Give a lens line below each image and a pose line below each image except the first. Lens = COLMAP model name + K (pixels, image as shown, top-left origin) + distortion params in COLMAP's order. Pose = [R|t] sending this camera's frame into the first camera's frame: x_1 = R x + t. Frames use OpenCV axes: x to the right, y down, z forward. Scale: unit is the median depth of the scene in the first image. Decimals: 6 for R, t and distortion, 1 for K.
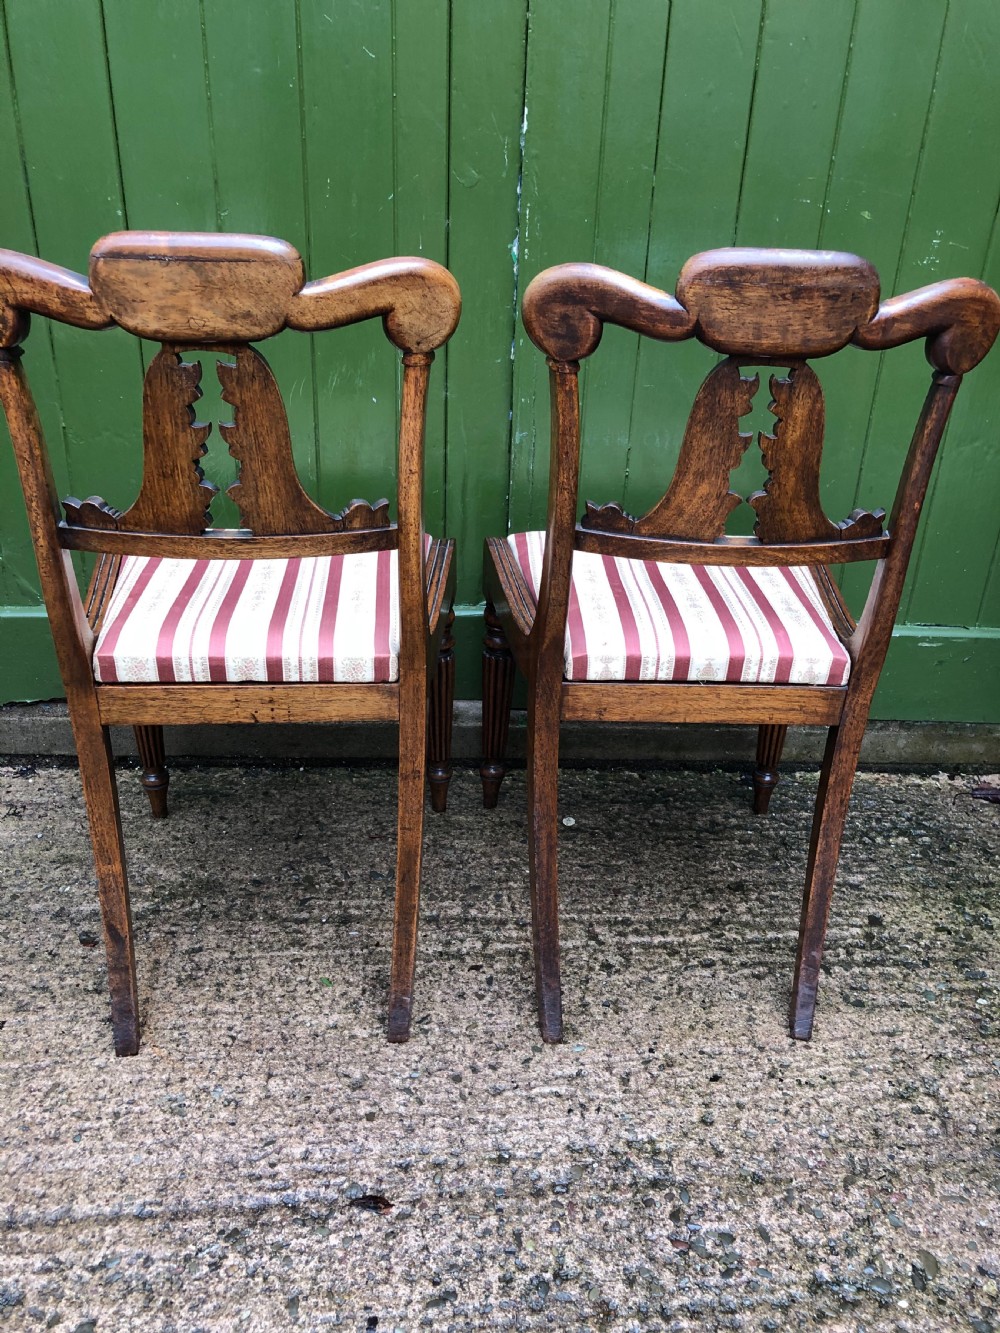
lens RADIAL K [[1084.0, 0, 510.6], [0, 1084.0, 658.6], [0, 0, 1]] dist [0.008939, 0.007983]
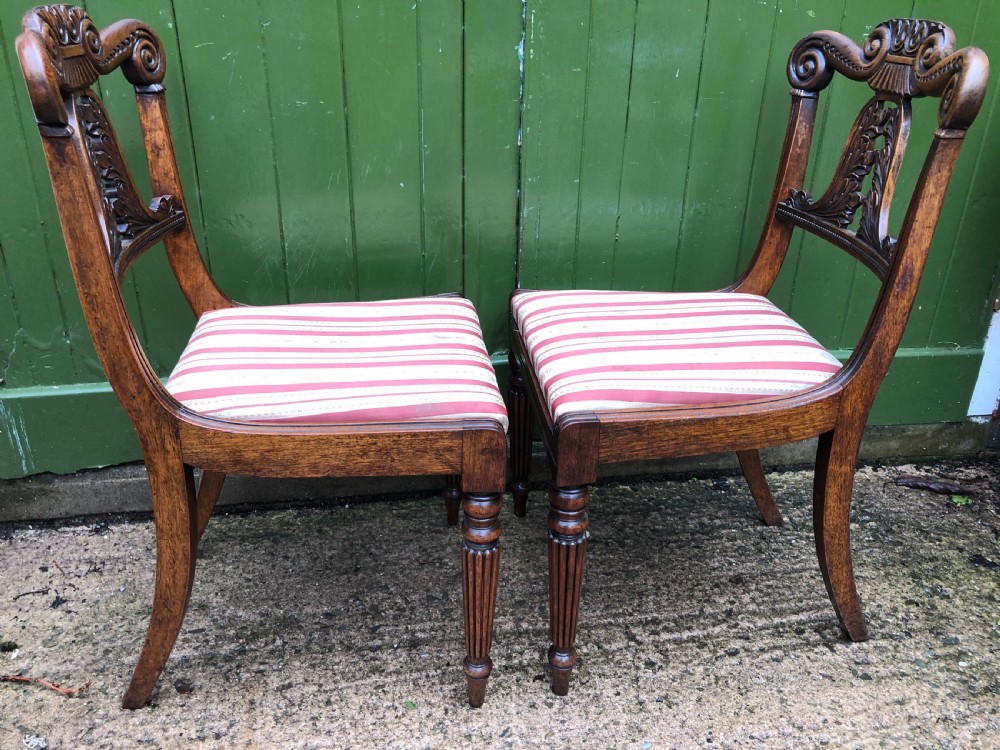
lens RADIAL K [[813.2, 0, 505.5], [0, 813.2, 370.7], [0, 0, 1]] dist [0.008939, 0.007983]
pose [[0.992959, -0.064184, 0.099565, -0.126008], [0.065468, 0.997808, -0.009680, -0.028220], [-0.098725, 0.016130, 0.994984, 0.144325]]
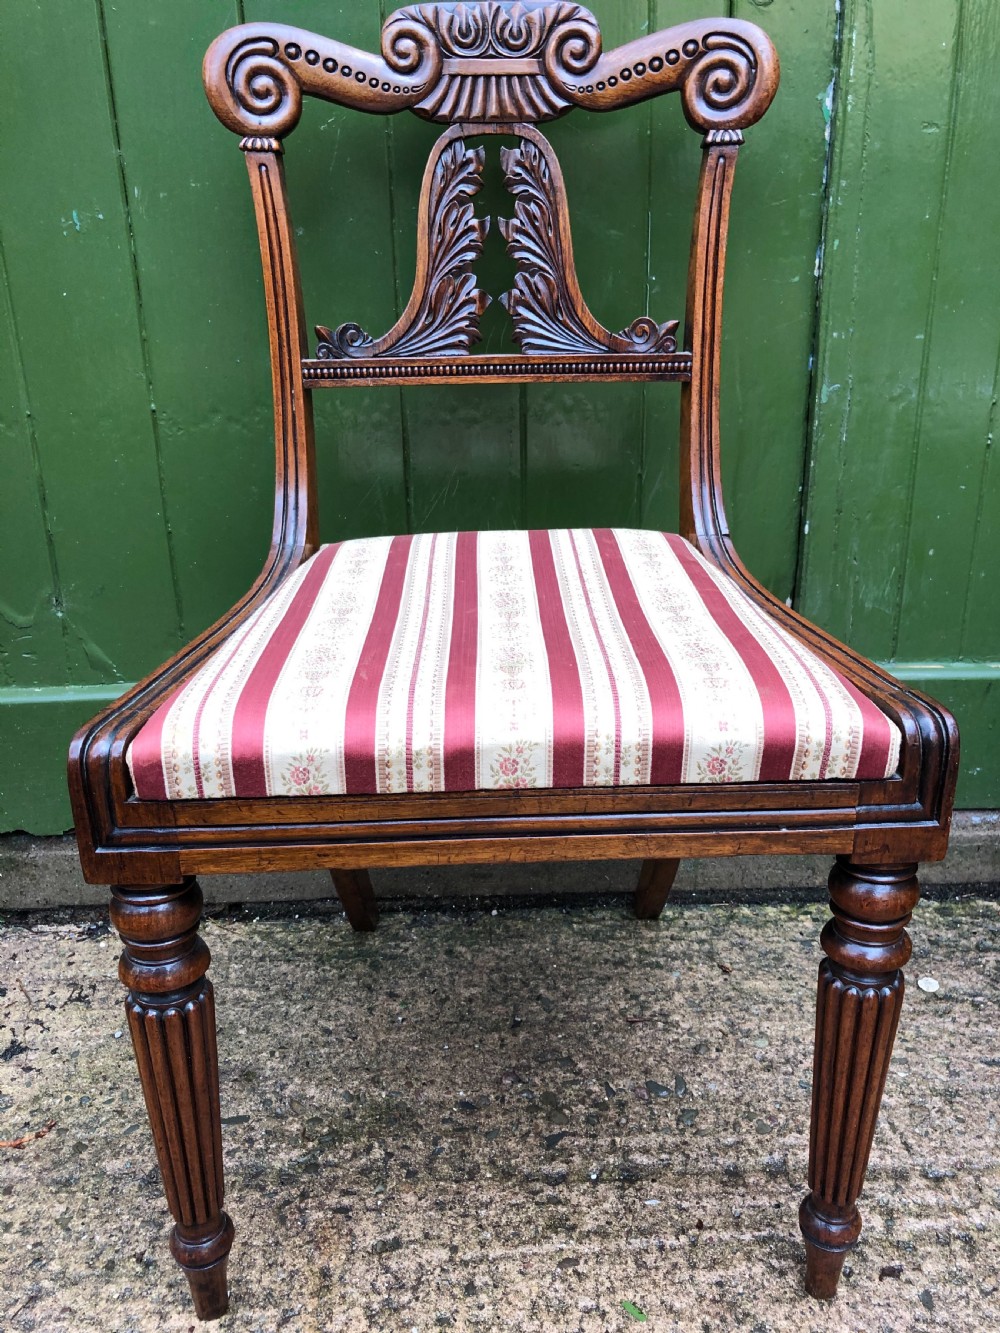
lens RADIAL K [[1084.0, 0, 509.3], [0, 1084.0, 665.9], [0, 0, 1]] dist [0.008939, 0.007983]
pose [[0.998050, -0.043813, -0.044457, -0.181531], [0.038733, 0.993250, -0.109333, 0.028569], [0.048947, 0.107398, 0.993011, 0.386306]]
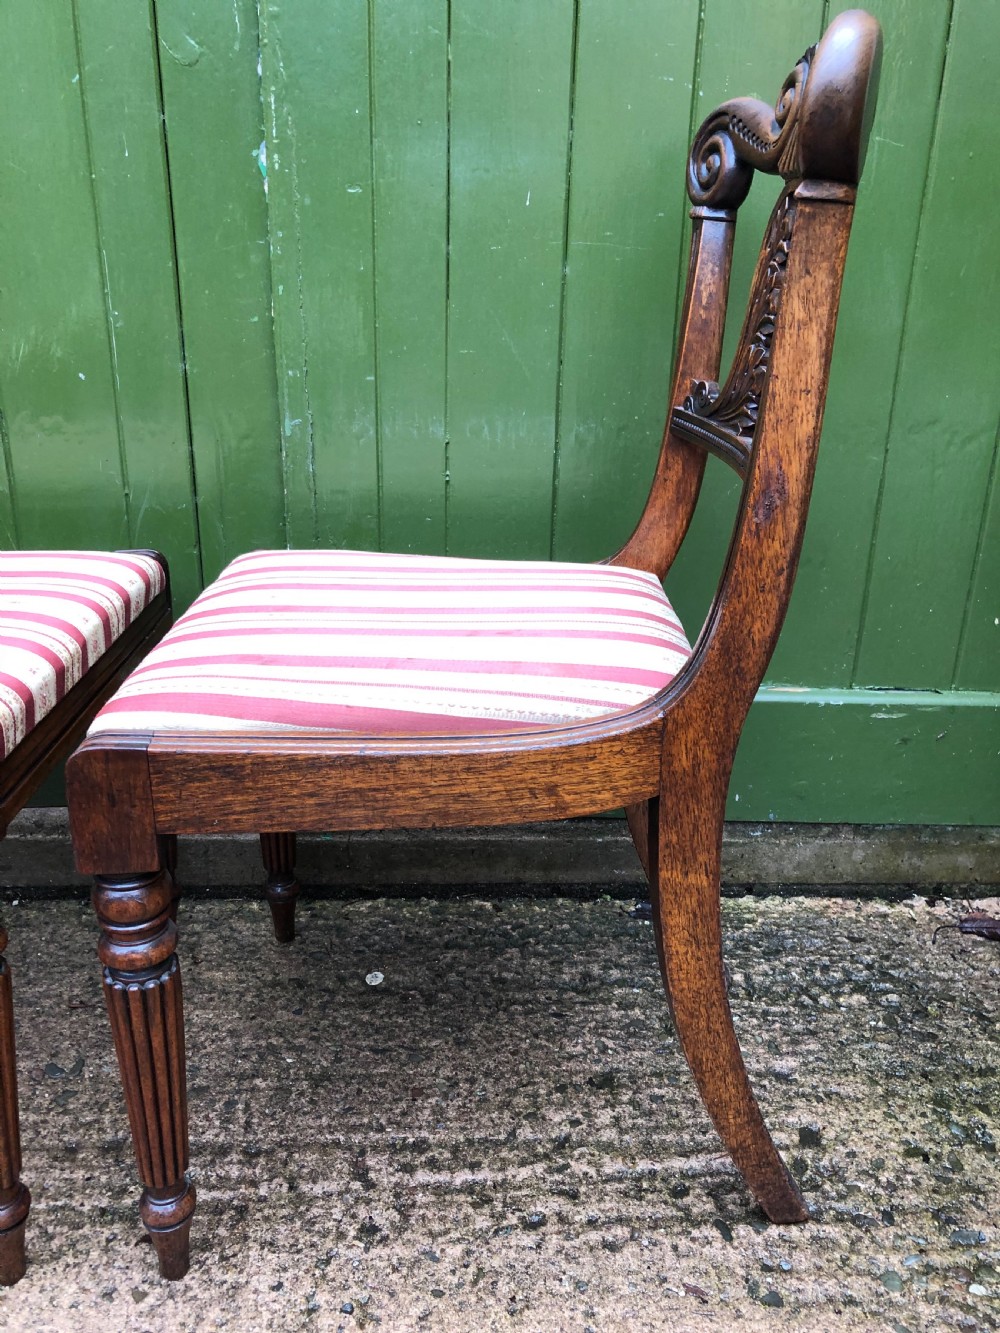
lens RADIAL K [[1084.0, 0, 513.4], [0, 1084.0, 659.0], [0, 0, 1]] dist [0.008939, 0.007983]
pose [[0.999899, -0.012932, -0.005972, 0.173514], [0.012266, 0.994853, -0.100582, 0.022481], [0.007242, 0.100498, 0.994911, 0.341133]]
